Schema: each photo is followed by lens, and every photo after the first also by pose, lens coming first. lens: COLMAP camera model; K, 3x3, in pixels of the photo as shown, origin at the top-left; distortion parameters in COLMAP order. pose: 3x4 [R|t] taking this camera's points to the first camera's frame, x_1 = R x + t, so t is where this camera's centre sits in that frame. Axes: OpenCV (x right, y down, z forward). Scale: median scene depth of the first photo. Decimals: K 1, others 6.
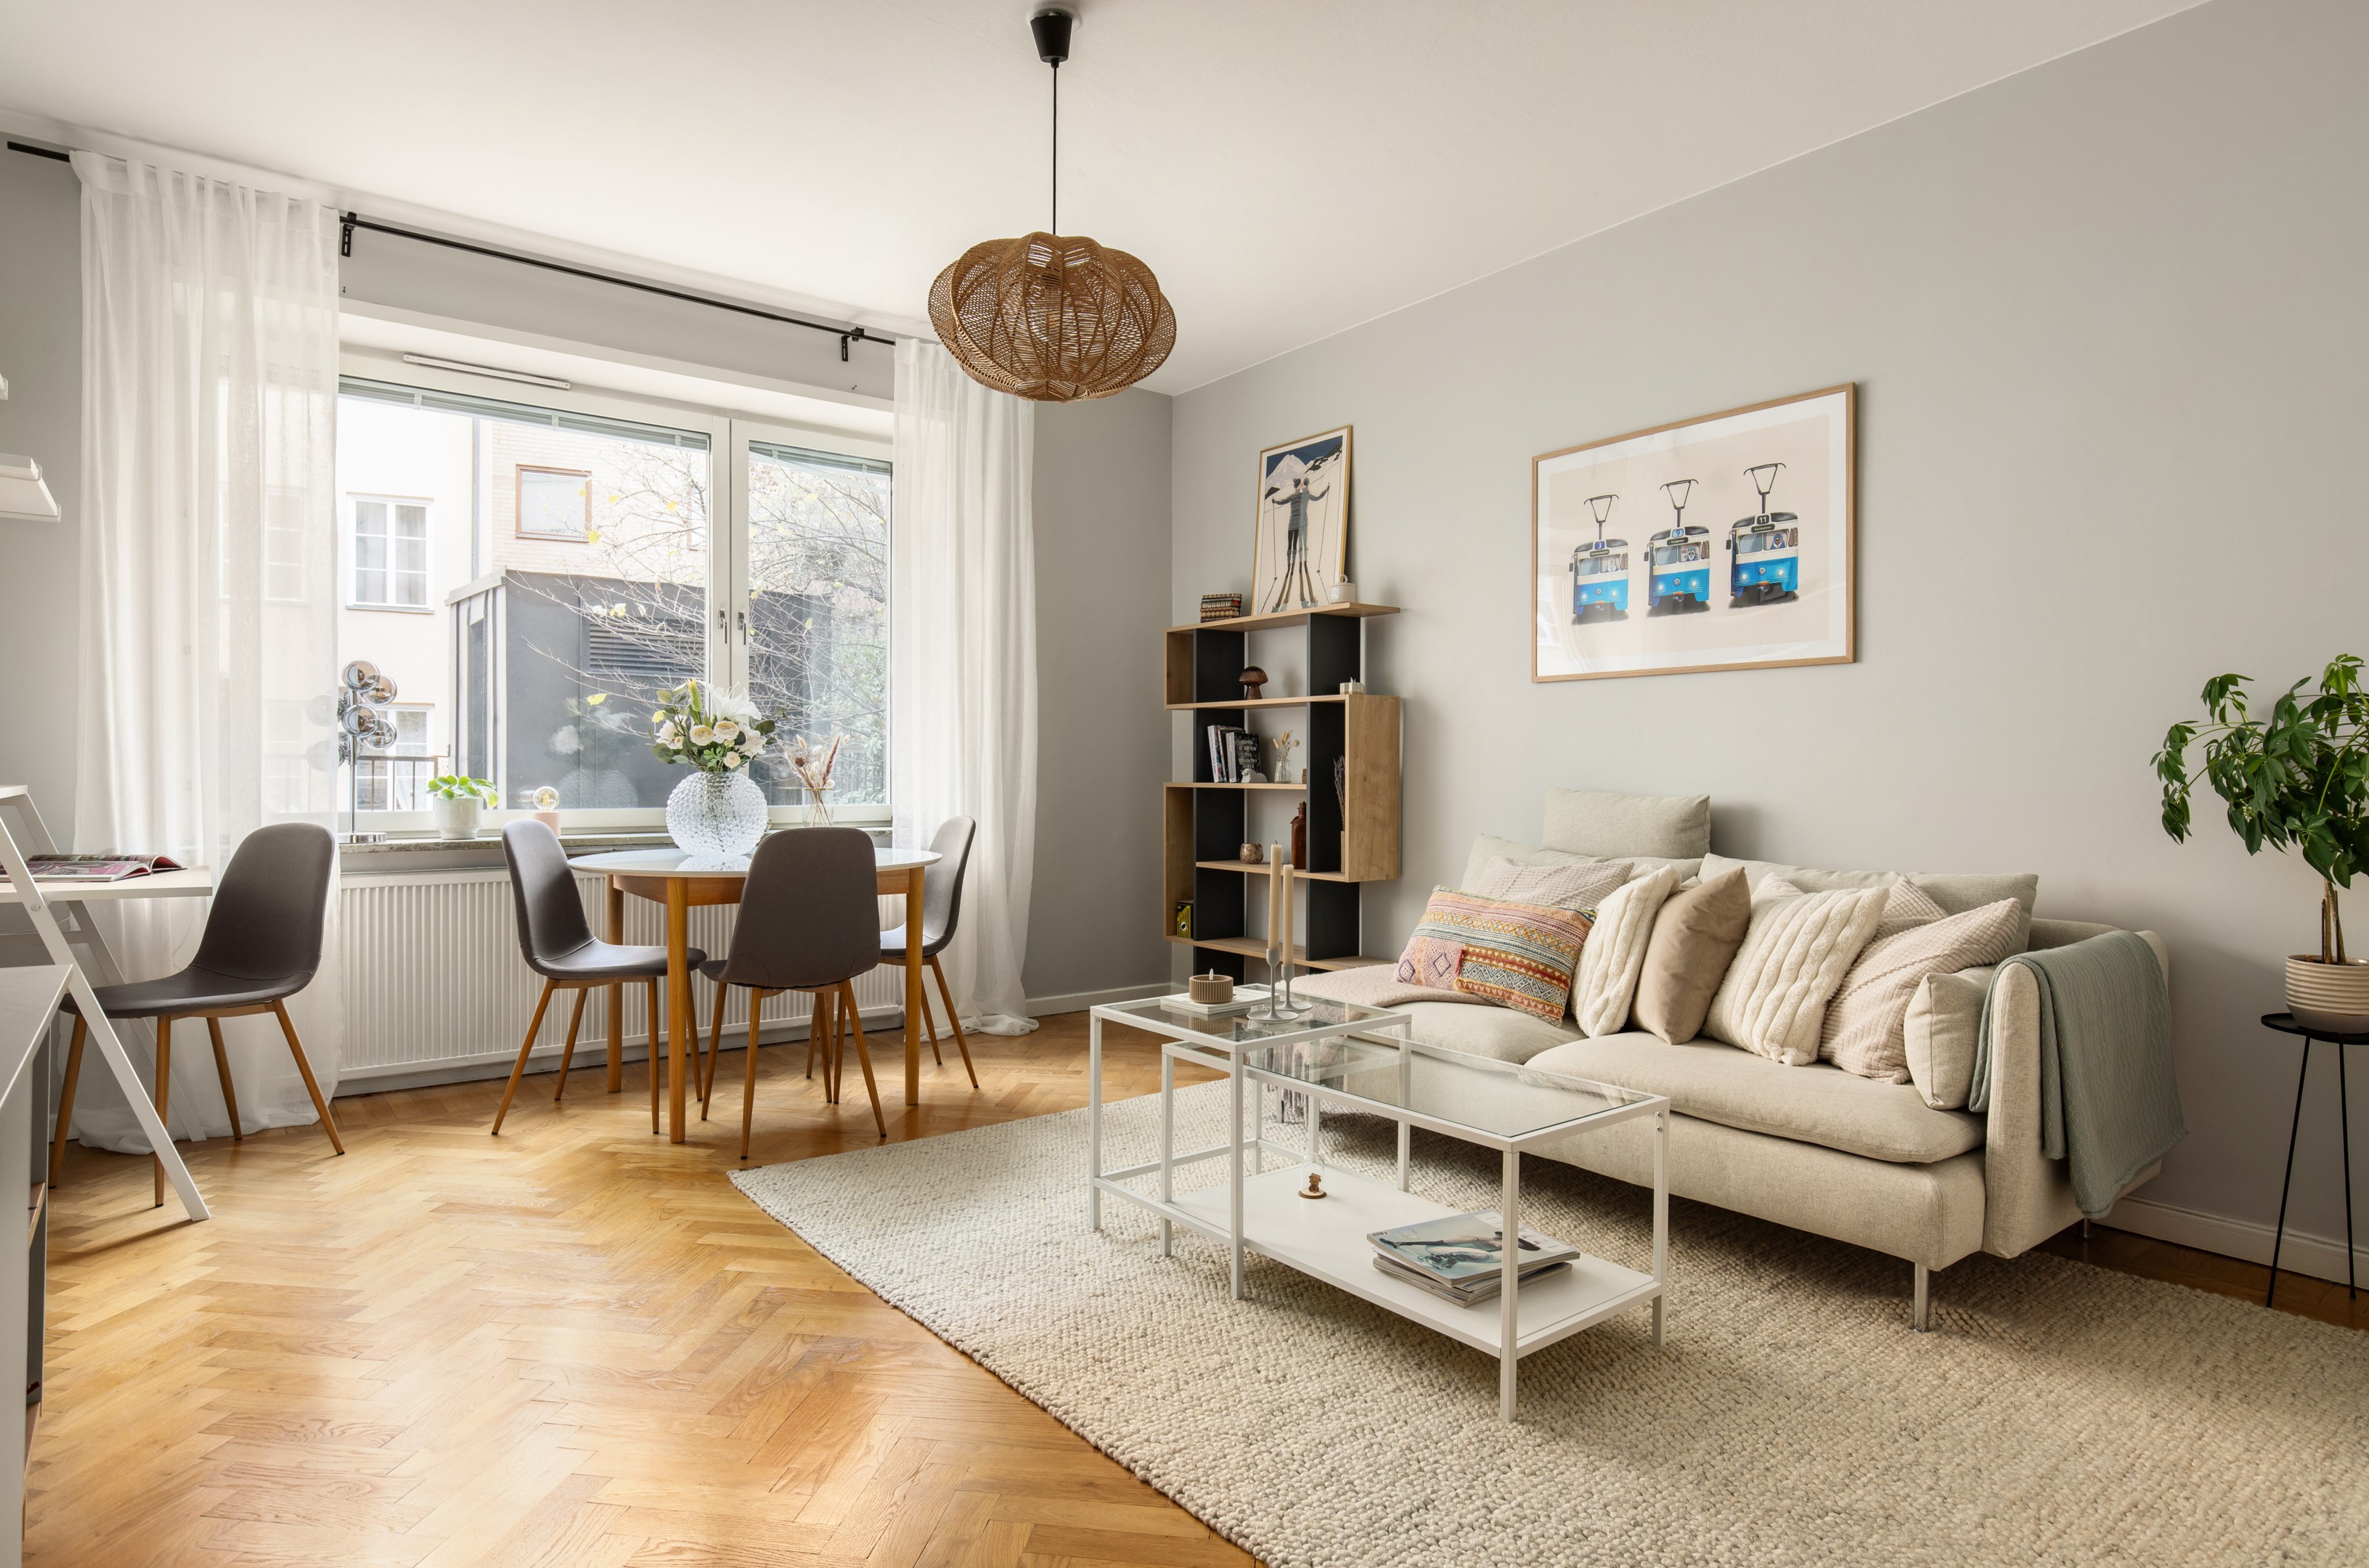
lens RADIAL K [[1322.0, 0, 1191.4], [0, 1322.0, 782.8], [0, 0, 1]] dist [0.005735, 0.000088]
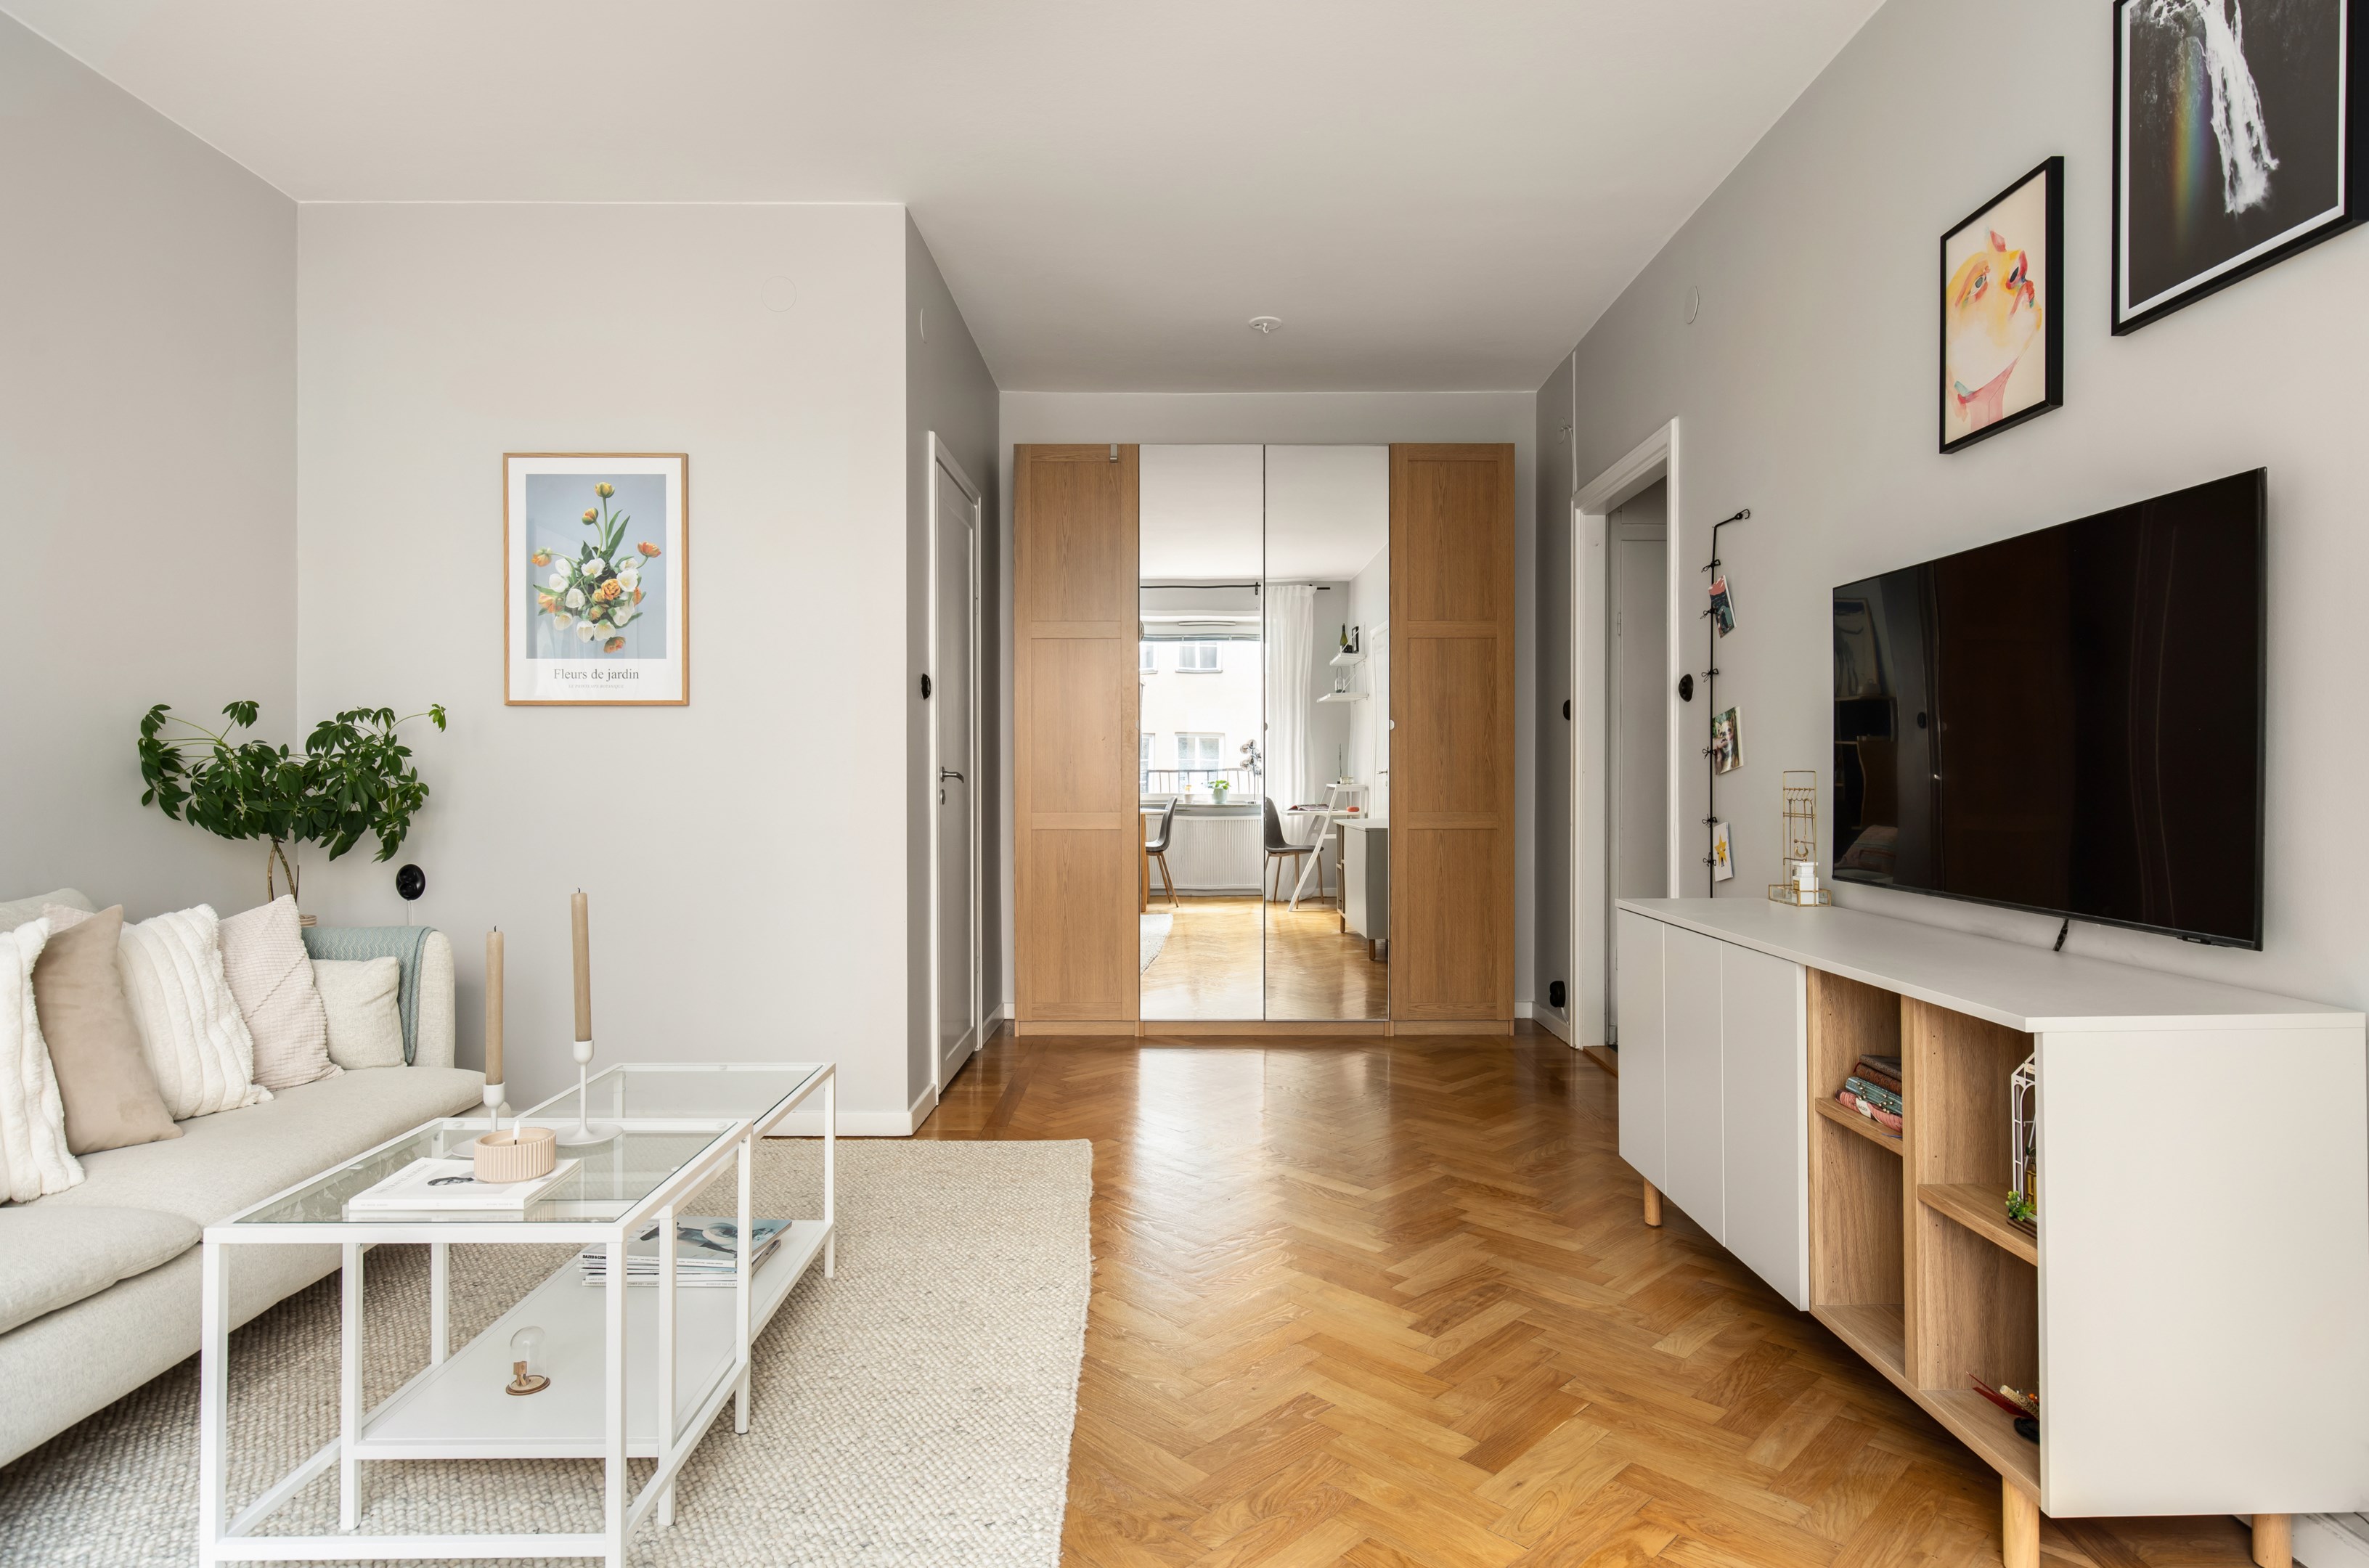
lens RADIAL K [[1322.0, 0, 1174.6], [0, 1322.0, 771.3], [0, 0, 1]] dist [0.005735, 0.000088]
pose [[-0.792171, -0.004716, 0.610281, -0.468172], [0.002381, 0.999939, 0.010818, -0.019442], [-0.610295, 0.010023, -0.792111, 1.025623]]
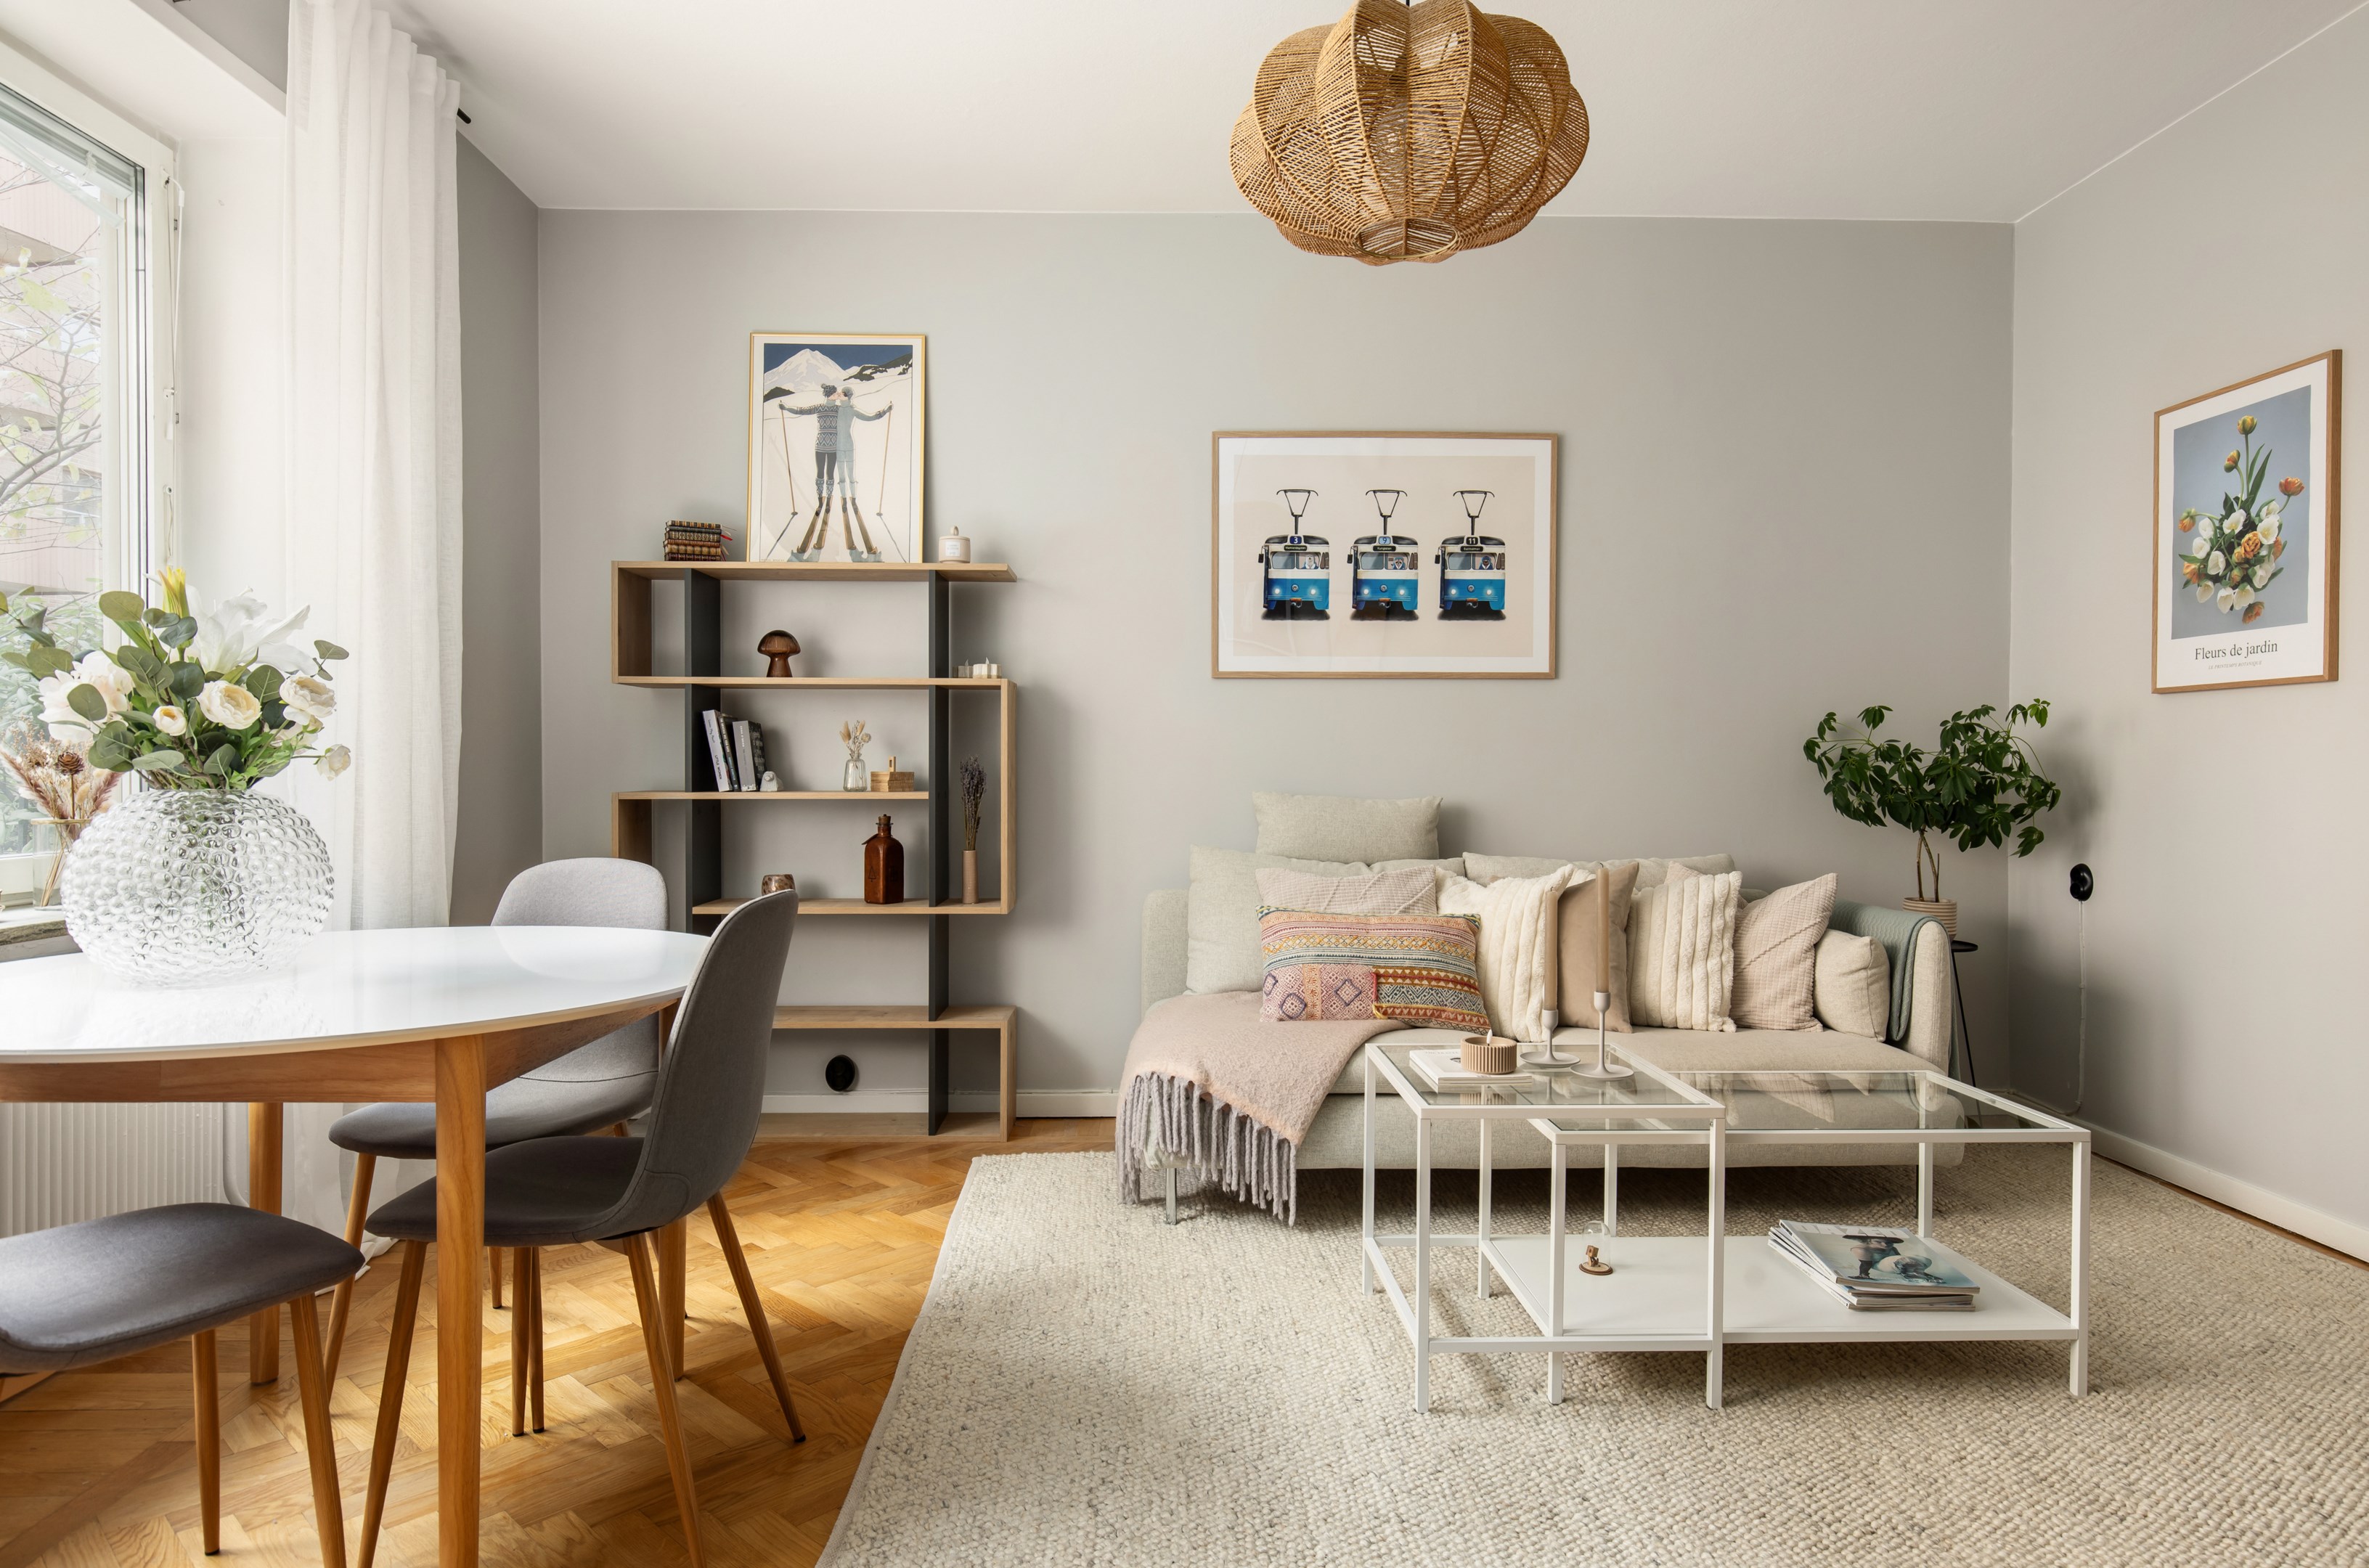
lens RADIAL K [[1353.6, 0, 1186.8], [0, 1353.6, 790.5], [0, 0, 1]] dist [0.007742, -0.001443]
pose [[0.585673, -0.016586, 0.810378, -0.590081], [0.008328, 0.999861, 0.014445, -0.012876], [-0.810505, -0.001711, 0.585730, 0.529541]]
